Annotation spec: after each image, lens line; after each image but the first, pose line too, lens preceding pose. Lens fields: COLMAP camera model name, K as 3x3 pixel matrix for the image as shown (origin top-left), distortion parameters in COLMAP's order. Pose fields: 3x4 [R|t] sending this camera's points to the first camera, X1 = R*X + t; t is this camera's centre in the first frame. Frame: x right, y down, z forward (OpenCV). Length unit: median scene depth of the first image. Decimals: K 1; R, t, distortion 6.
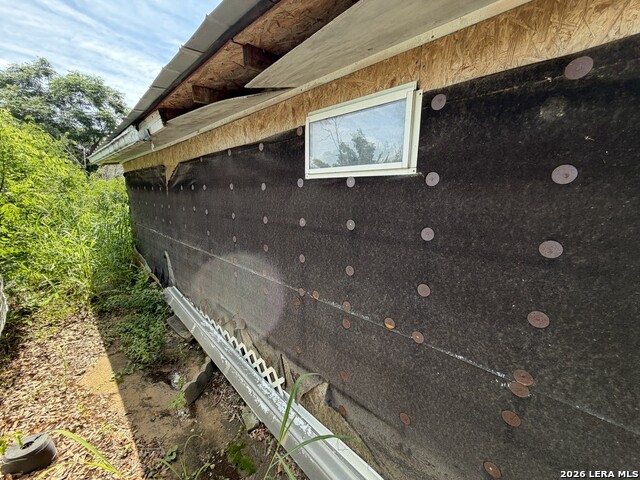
lens RADIAL K [[253.9, 0, 320.0], [0, 253.9, 240.0], [0, 0, 1]] dist [-0.001118, -0.000143]
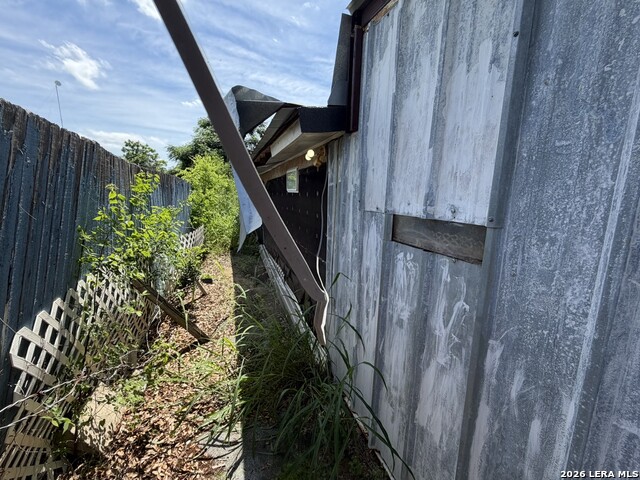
lens RADIAL K [[253.9, 0, 320.0], [0, 253.9, 240.0], [0, 0, 1]] dist [-0.001118, -0.000143]
pose [[0.903452, 0.086907, -0.419788, 0.650733], [-0.090166, 0.995853, 0.012116, 0.093199], [0.419100, 0.026905, 0.907542, -0.596468]]
